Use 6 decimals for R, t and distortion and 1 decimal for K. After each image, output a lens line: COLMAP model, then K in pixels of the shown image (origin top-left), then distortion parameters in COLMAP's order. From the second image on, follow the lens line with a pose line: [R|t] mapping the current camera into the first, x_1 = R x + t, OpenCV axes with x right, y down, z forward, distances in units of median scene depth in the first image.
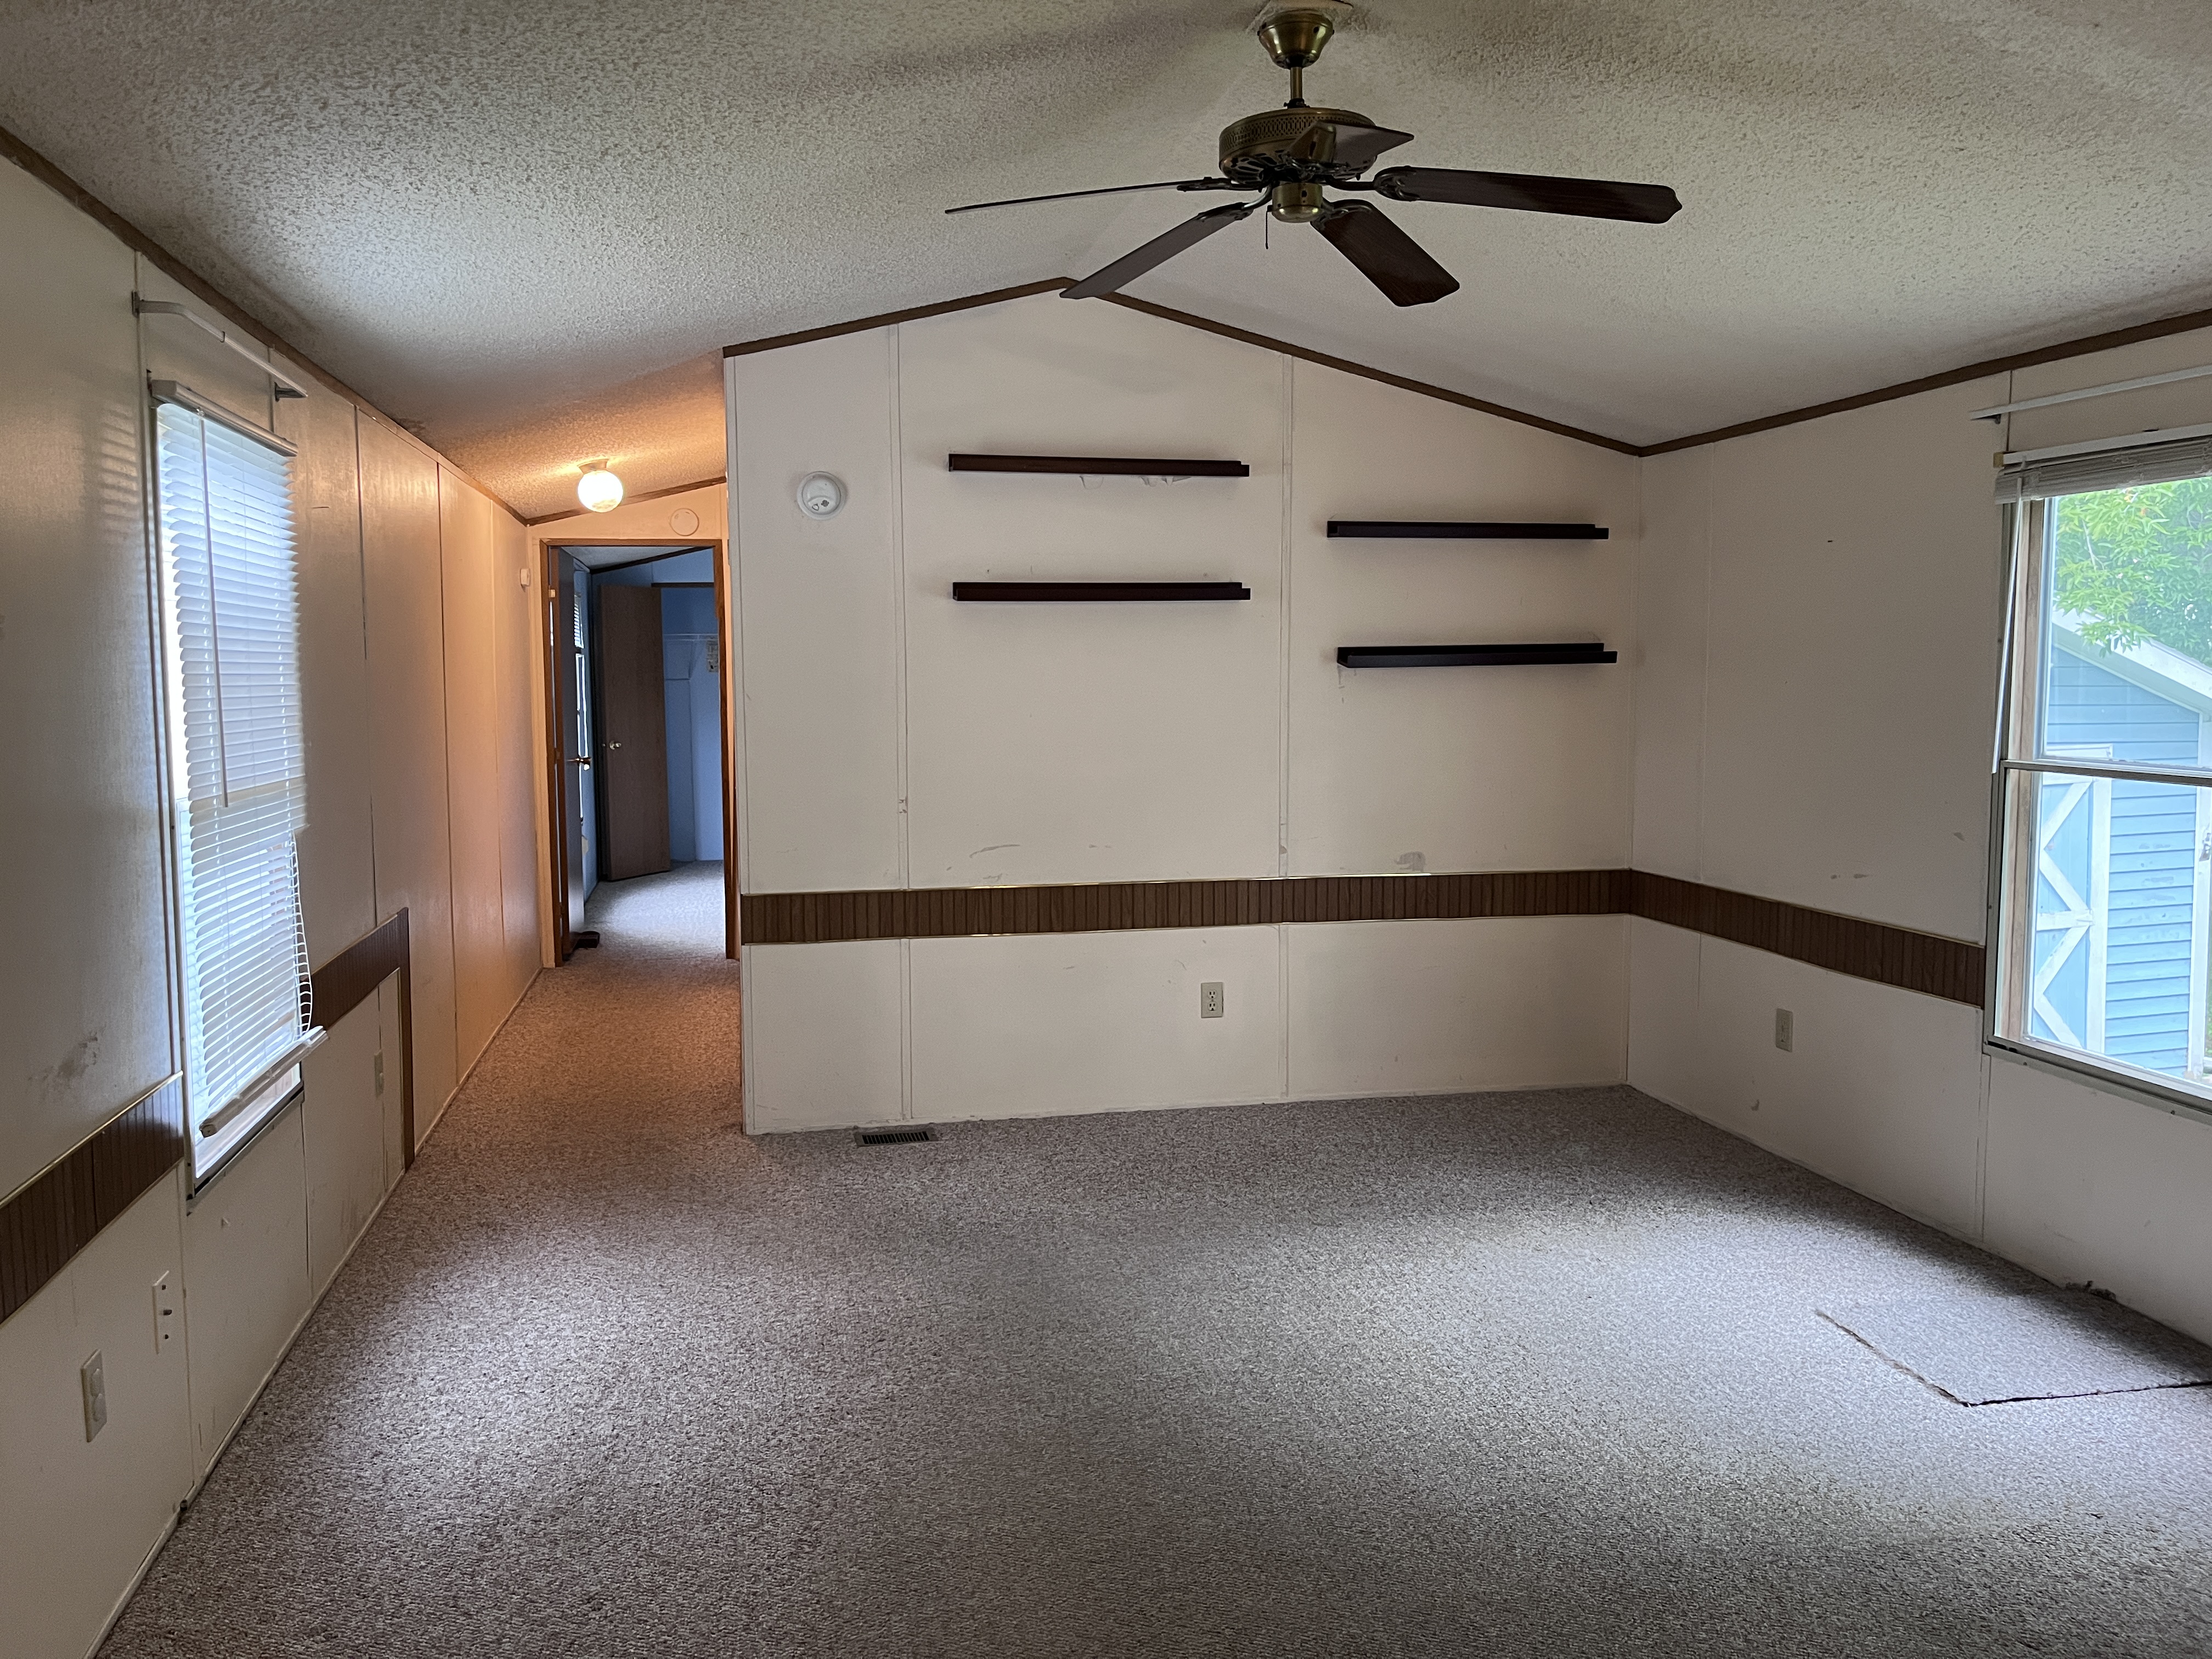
lens RADIAL K [[1672.3, 0, 1092.8], [0, 1672.3, 819.0], [0, 0, 1]] dist [0.061279, -0.065336]
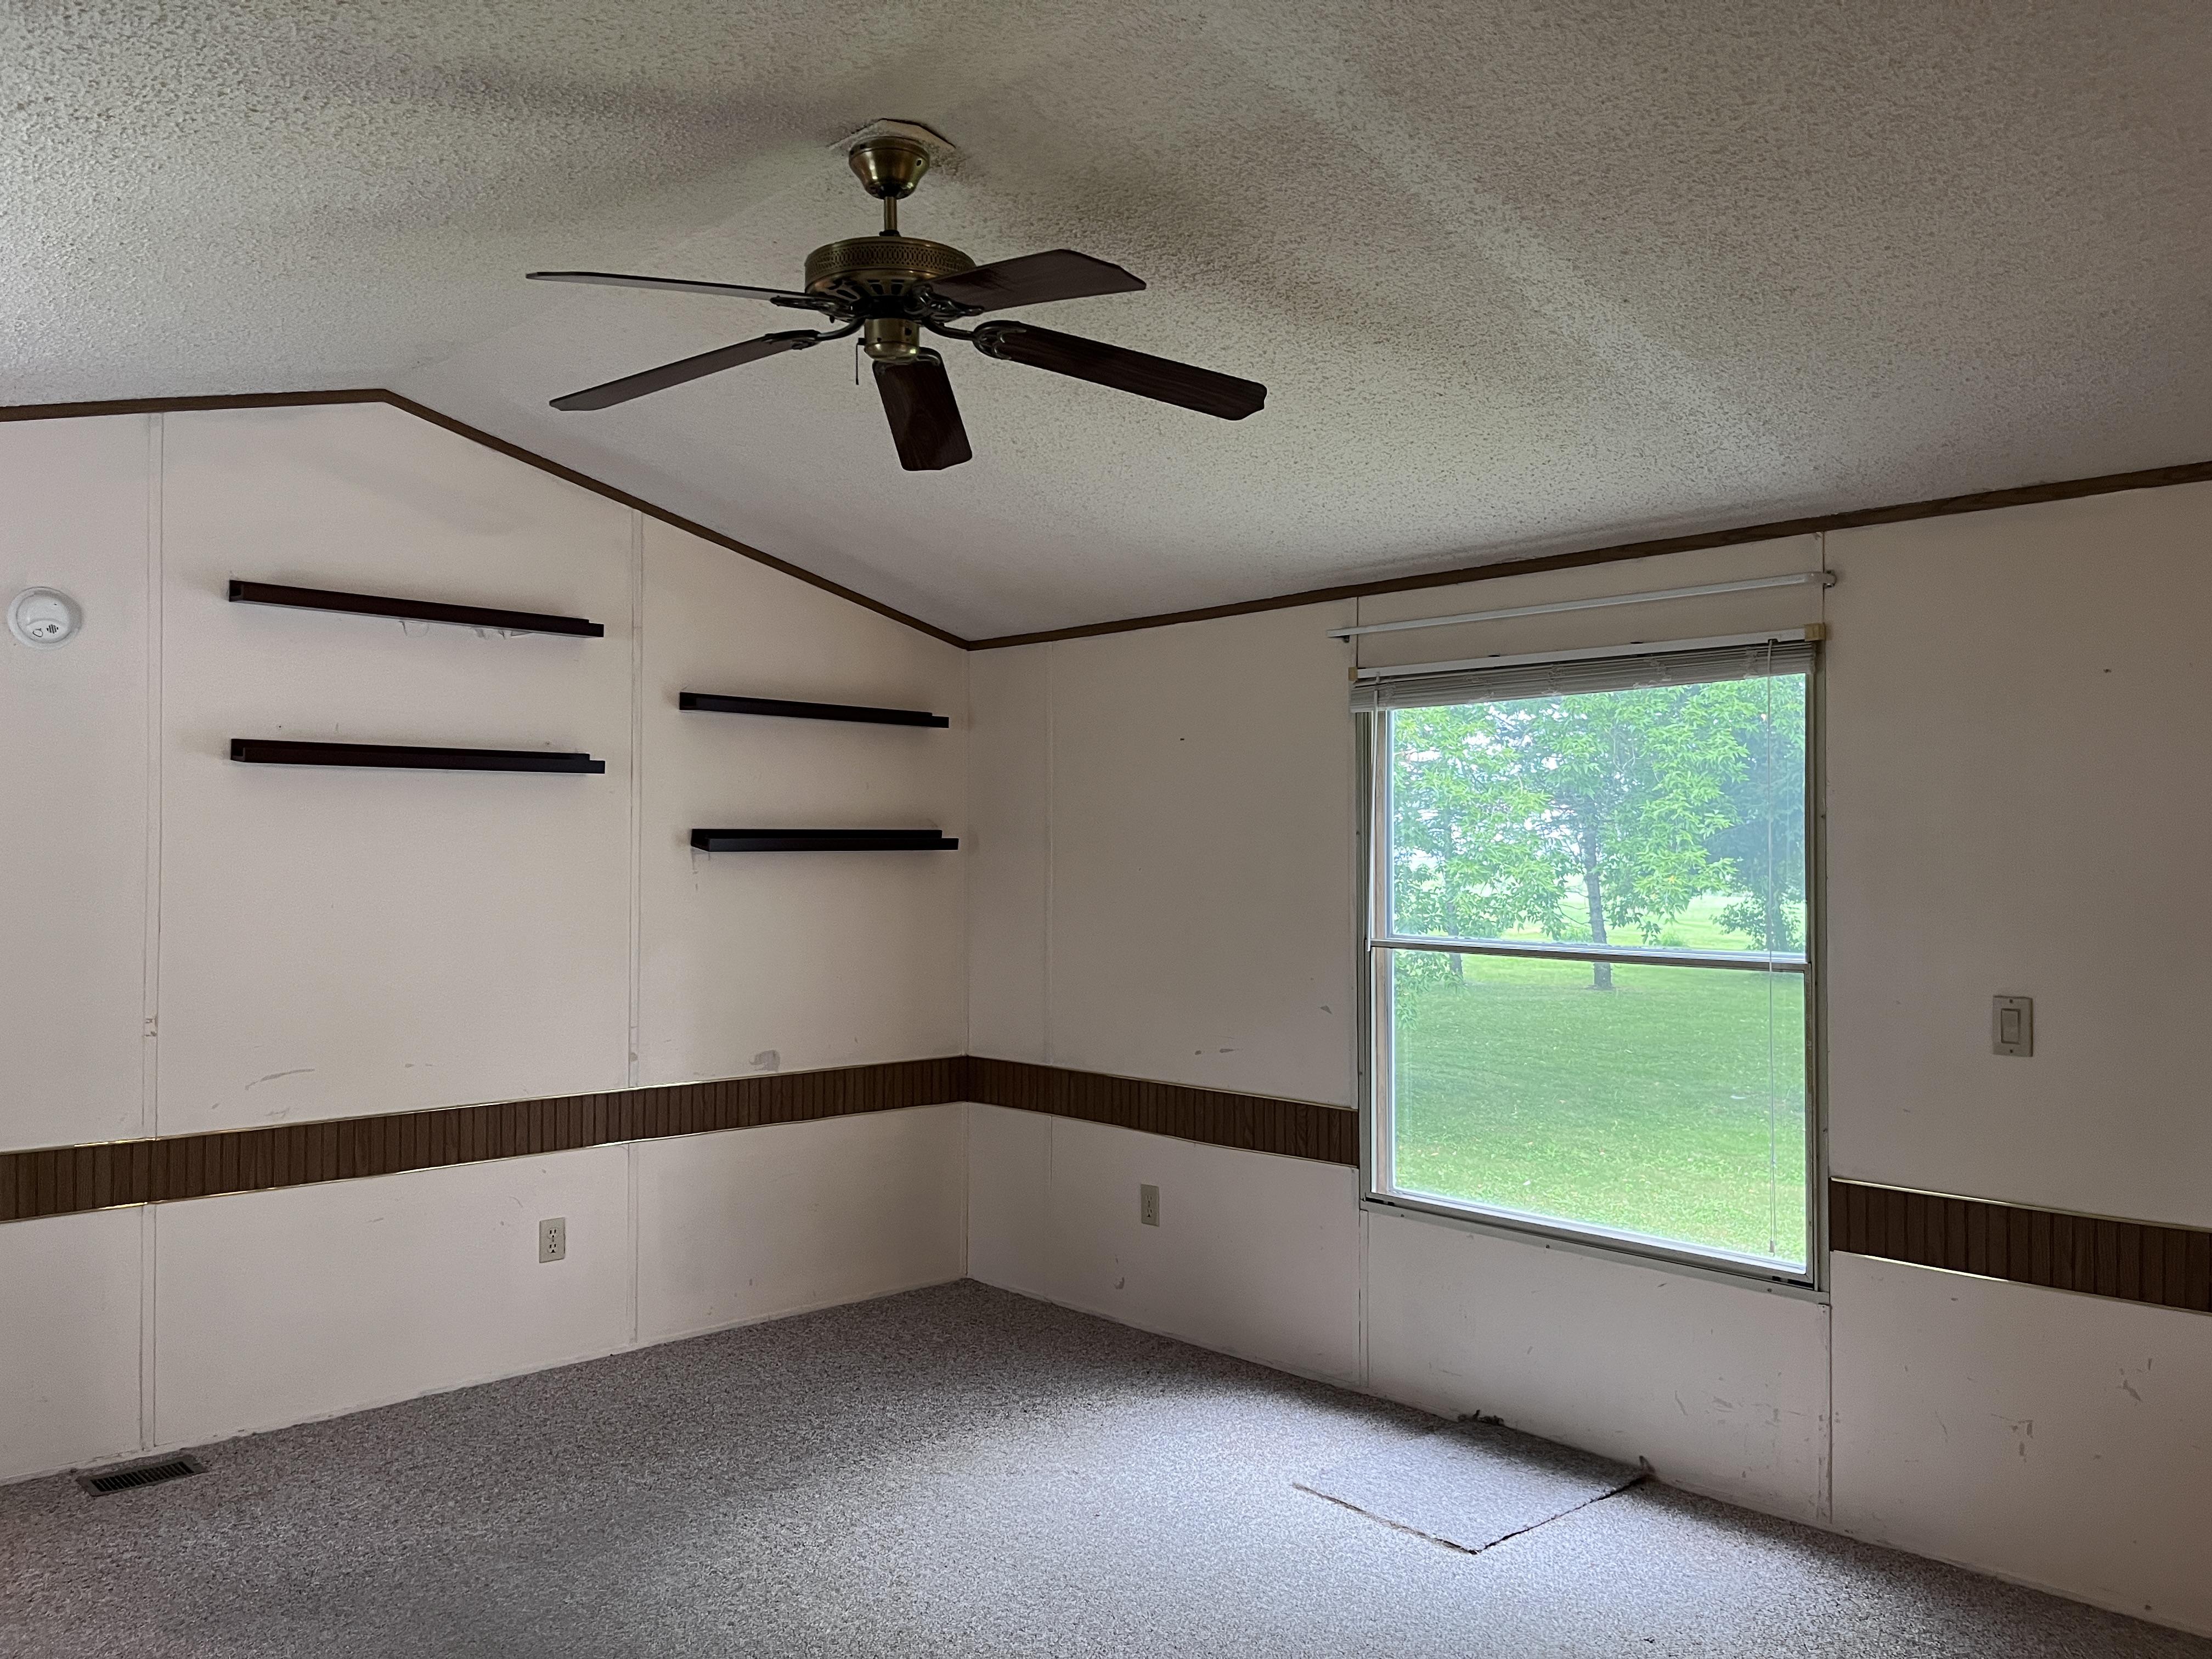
lens RADIAL K [[1673.3, 0, 1091.8], [0, 1673.3, 835.3], [0, 0, 1]] dist [0.059525, -0.076814]
pose [[0.854451, 0.014183, 0.519338, -0.151336], [0.039413, 0.994977, -0.092018, -0.006899], [-0.518035, 0.099094, 0.849600, 0.117899]]
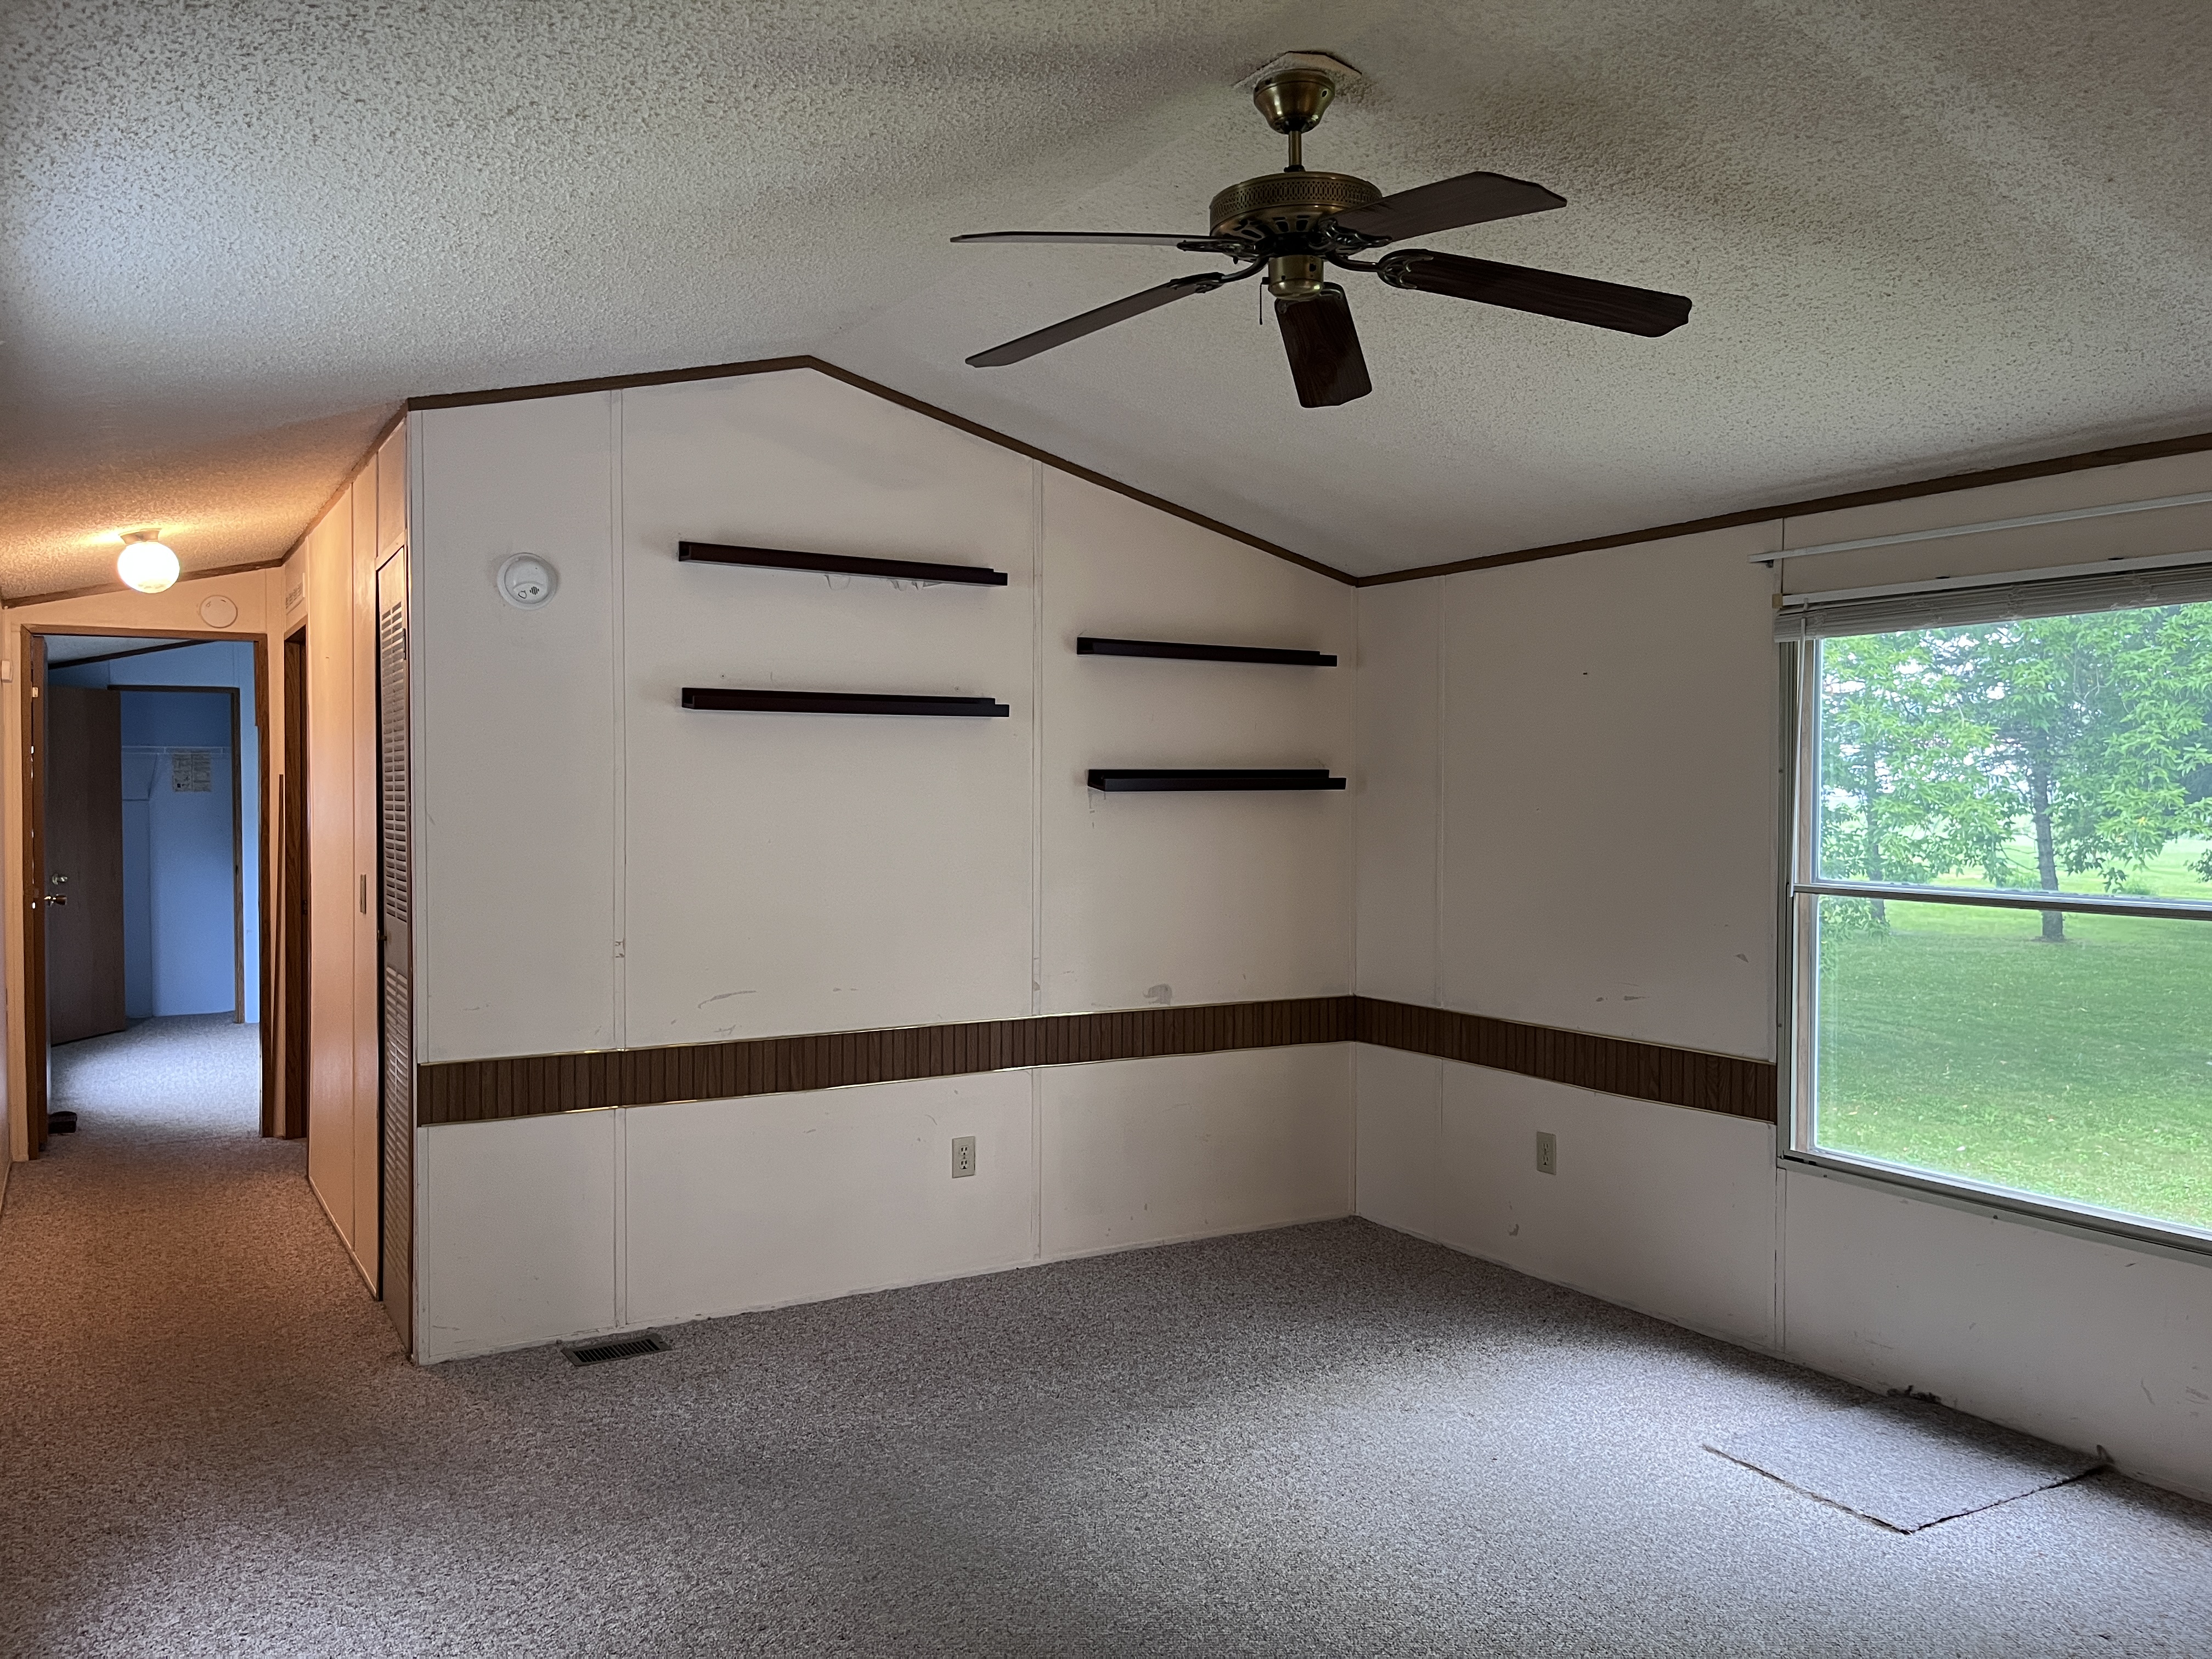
lens RADIAL K [[1671.9, 0, 1105.3], [0, 1671.9, 835.2], [0, 0, 1]] dist [0.064019, -0.080147]
pose [[0.945740, 0.000330, 0.324925, -0.160168], [0.021047, 0.997837, -0.062276, -0.007187], [-0.324243, 0.065736, 0.943687, 0.118065]]
